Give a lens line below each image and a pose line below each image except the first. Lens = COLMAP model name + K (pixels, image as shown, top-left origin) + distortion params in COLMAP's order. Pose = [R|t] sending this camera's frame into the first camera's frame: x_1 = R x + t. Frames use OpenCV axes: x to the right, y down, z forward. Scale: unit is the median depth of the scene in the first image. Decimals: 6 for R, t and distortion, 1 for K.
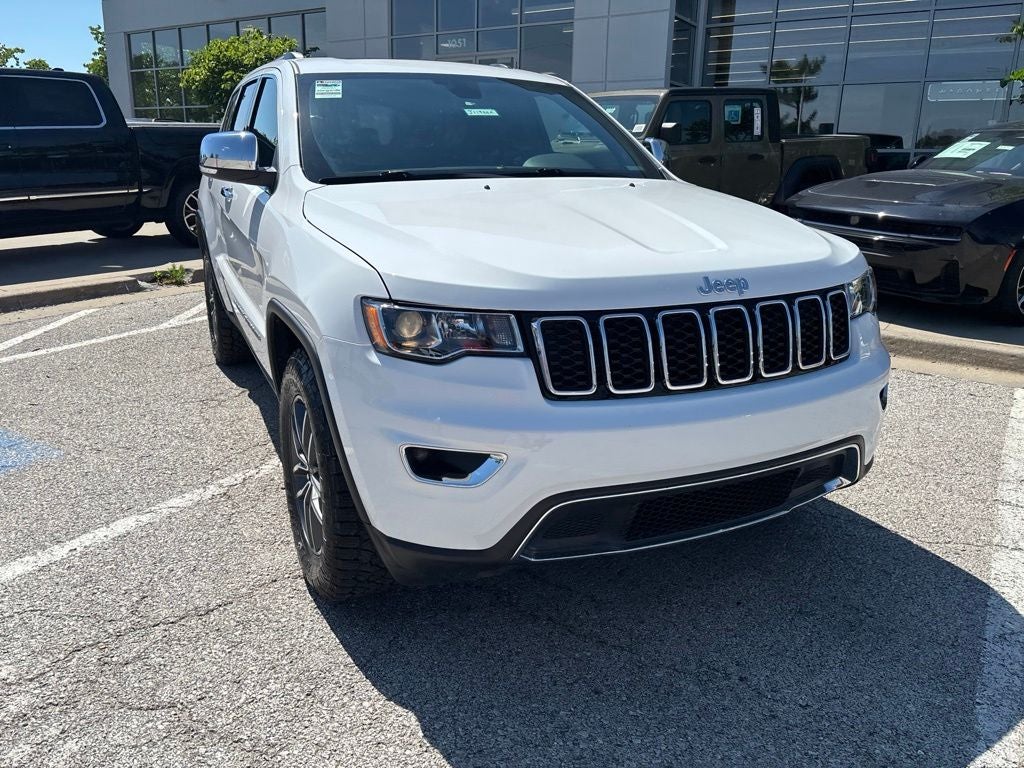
lens RADIAL K [[777.7, 0, 509.2], [0, 777.7, 376.3], [0, 0, 1]] dist [0.057754, -0.071153]
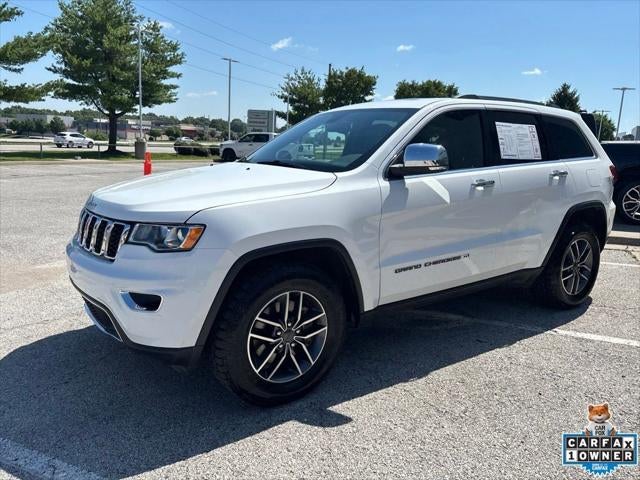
lens RADIAL K [[486.0, 0, 318.8], [0, 486.0, 235.3], [0, 0, 1]] dist [0.057754, -0.071153]
pose [[0.186519, 0.169073, -0.967794, 1.434887], [-0.291440, 0.950262, 0.109843, -0.302301], [0.938229, 0.261566, 0.226517, 1.057344]]
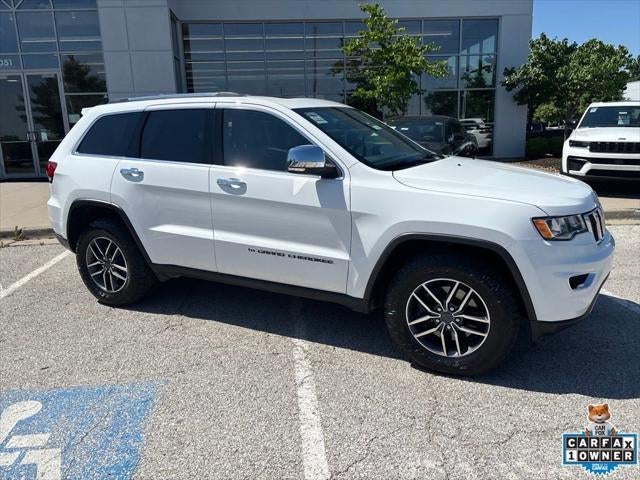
lens RADIAL K [[486.0, 0, 317.0], [0, 486.0, 241.2], [0, 0, 1]] dist [0.057754, -0.071153]
pose [[0.786645, -0.173204, 0.592613, -1.194670], [0.203815, 0.978886, 0.015553, -0.145233], [-0.582795, 0.108548, 0.805337, 0.188978]]
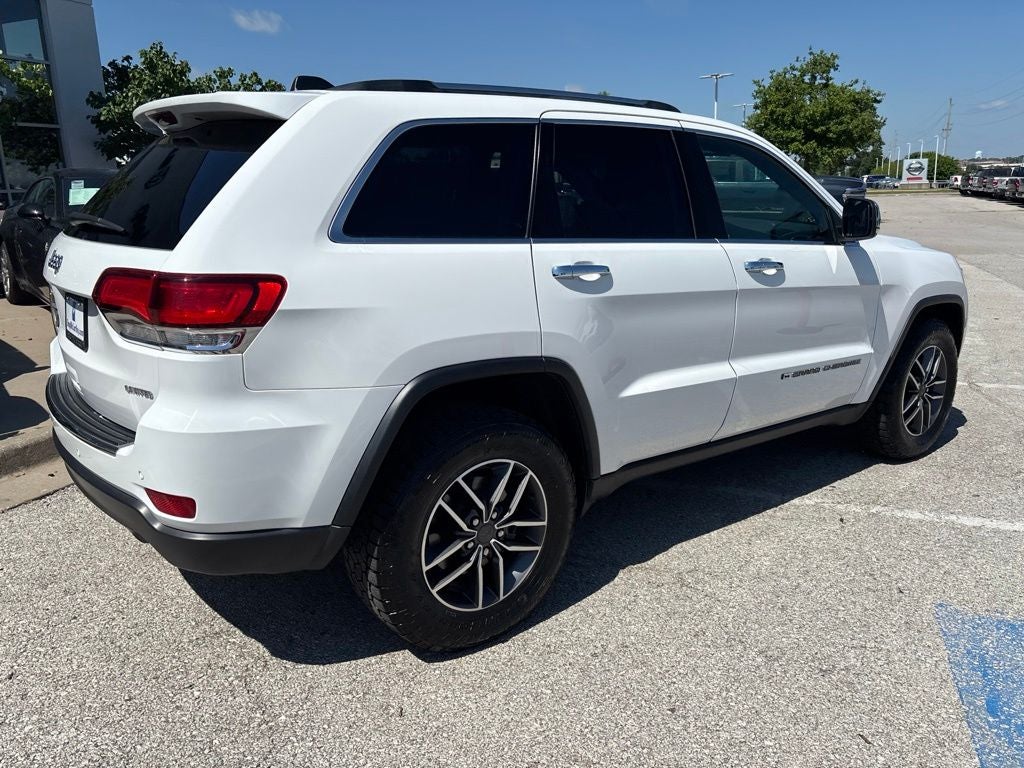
lens RADIAL K [[777.7, 0, 506.0], [0, 777.7, 381.4], [0, 0, 1]] dist [0.057754, -0.071153]
pose [[-0.223511, -0.245737, 0.943216, -1.679940], [0.276117, 0.912094, 0.303059, -0.673325], [-0.934774, 0.328175, -0.136010, 2.090116]]
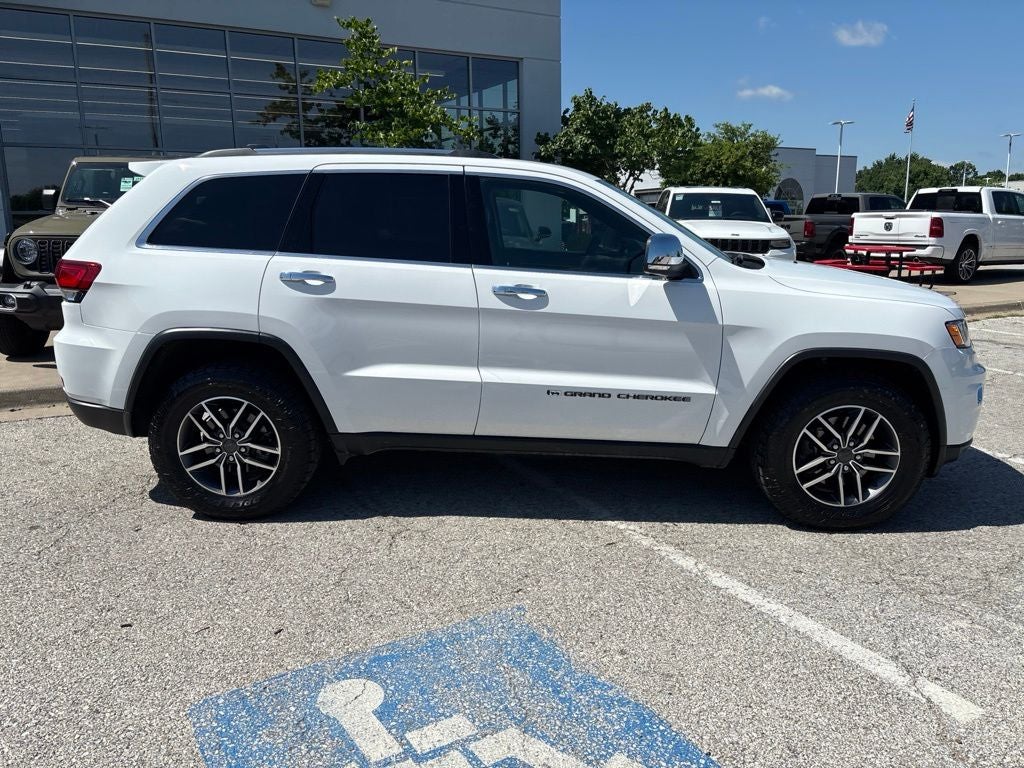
lens RADIAL K [[777.7, 0, 505.8], [0, 777.7, 377.1], [0, 0, 1]] dist [0.057754, -0.071153]
pose [[0.445674, -0.200659, 0.872417, -1.836496], [0.250685, 0.963537, 0.093555, -0.327745], [-0.859379, 0.177007, 0.479726, 0.810258]]
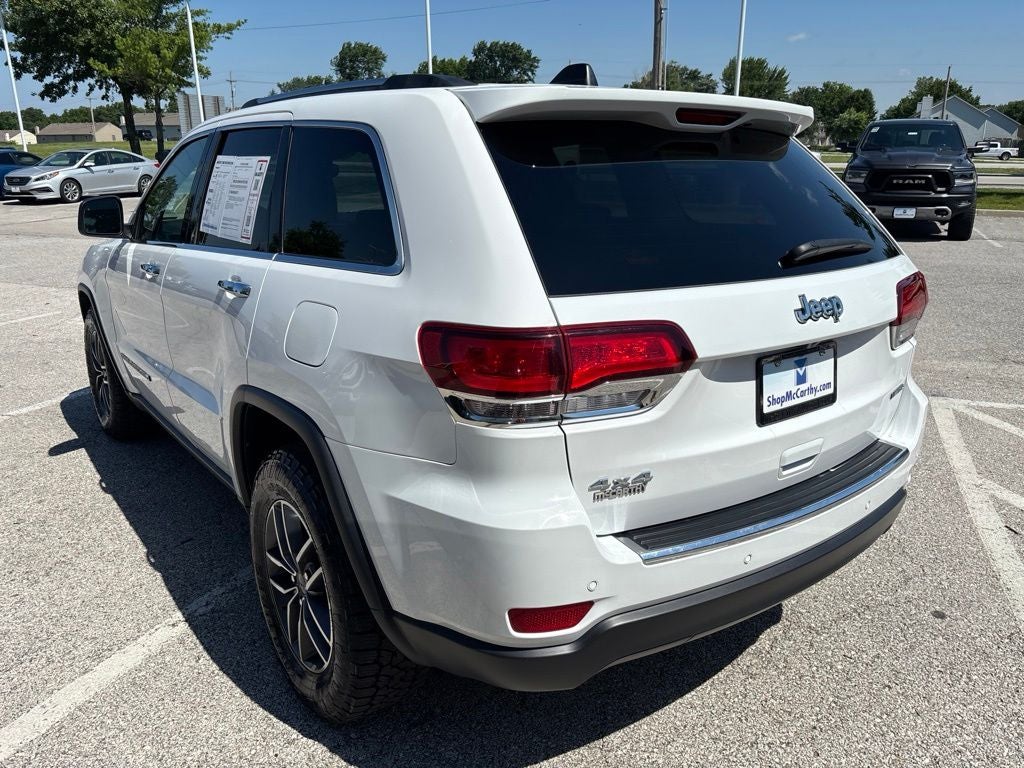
lens RADIAL K [[777.7, 0, 512.5], [0, 777.7, 385.3], [0, 0, 1]] dist [0.057754, -0.071153]
pose [[-0.978220, 0.042847, -0.203101, -0.138417], [-0.071672, 0.848560, 0.524221, -0.974070], [0.194805, 0.527361, -0.827008, 3.034564]]
